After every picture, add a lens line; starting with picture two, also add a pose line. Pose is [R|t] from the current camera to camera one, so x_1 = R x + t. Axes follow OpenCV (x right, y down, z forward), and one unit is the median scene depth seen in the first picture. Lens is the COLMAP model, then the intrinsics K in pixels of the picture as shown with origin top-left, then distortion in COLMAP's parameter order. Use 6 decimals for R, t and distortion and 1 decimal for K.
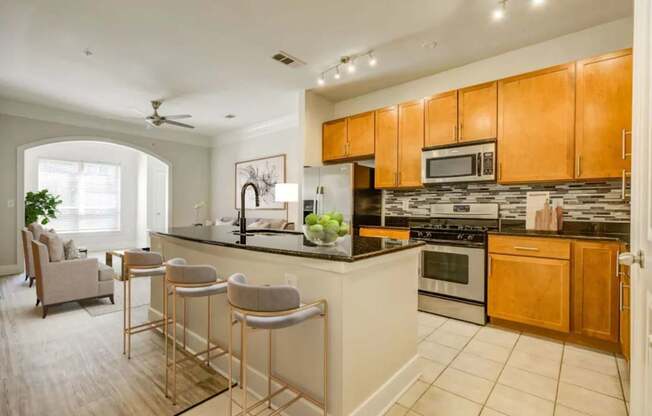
lens RADIAL K [[298.4, 0, 329.7], [0, 298.4, 208.6], [0, 0, 1]] dist [0.012355, -0.000365]
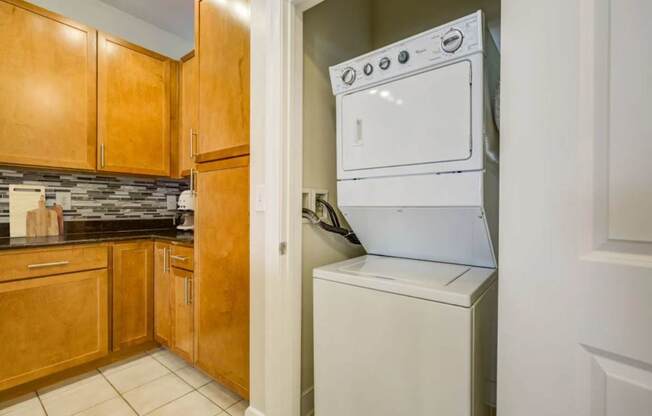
lens RADIAL K [[298.4, 0, 328.1], [0, 298.4, 209.9], [0, 0, 1]] dist [0.012355, -0.000365]
pose [[-0.062664, -0.017186, 0.997887, -0.057301], [0.002039, 0.999847, 0.017348, -0.001131], [-0.998033, 0.003122, -0.062619, 0.374423]]
